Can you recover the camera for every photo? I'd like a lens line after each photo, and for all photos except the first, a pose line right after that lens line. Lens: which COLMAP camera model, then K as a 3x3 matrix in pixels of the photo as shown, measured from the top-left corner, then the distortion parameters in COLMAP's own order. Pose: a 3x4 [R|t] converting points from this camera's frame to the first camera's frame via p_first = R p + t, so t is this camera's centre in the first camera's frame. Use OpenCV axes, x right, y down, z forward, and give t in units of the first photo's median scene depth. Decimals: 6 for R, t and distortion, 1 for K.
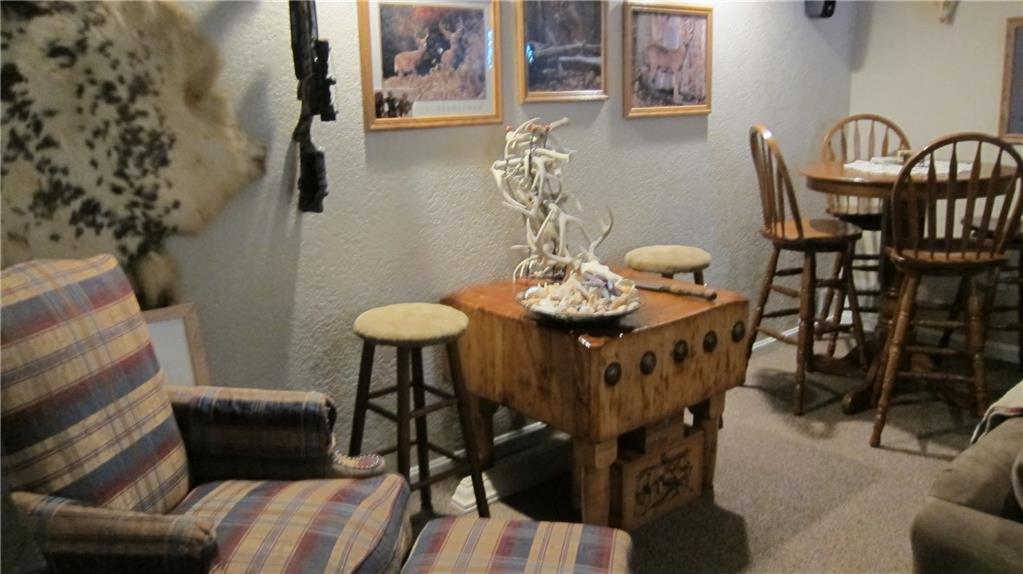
lens RADIAL K [[857.2, 0, 510.4], [0, 857.2, 286.7], [0, 0, 1]] dist [-0.059490, 0.013271]
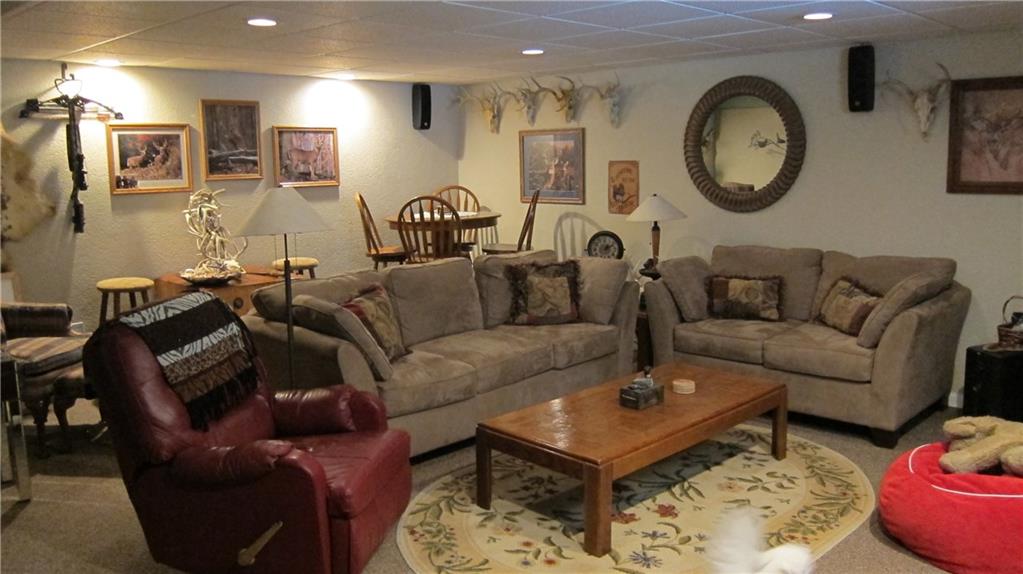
lens RADIAL K [[857.2, 0, 512.7], [0, 857.2, 287.5], [0, 0, 1]] dist [-0.059490, 0.013271]
pose [[0.996113, -0.004336, 0.087973, 0.576252], [0.011029, 0.997066, -0.075745, 0.192839], [-0.087387, 0.076421, 0.993239, -1.025605]]
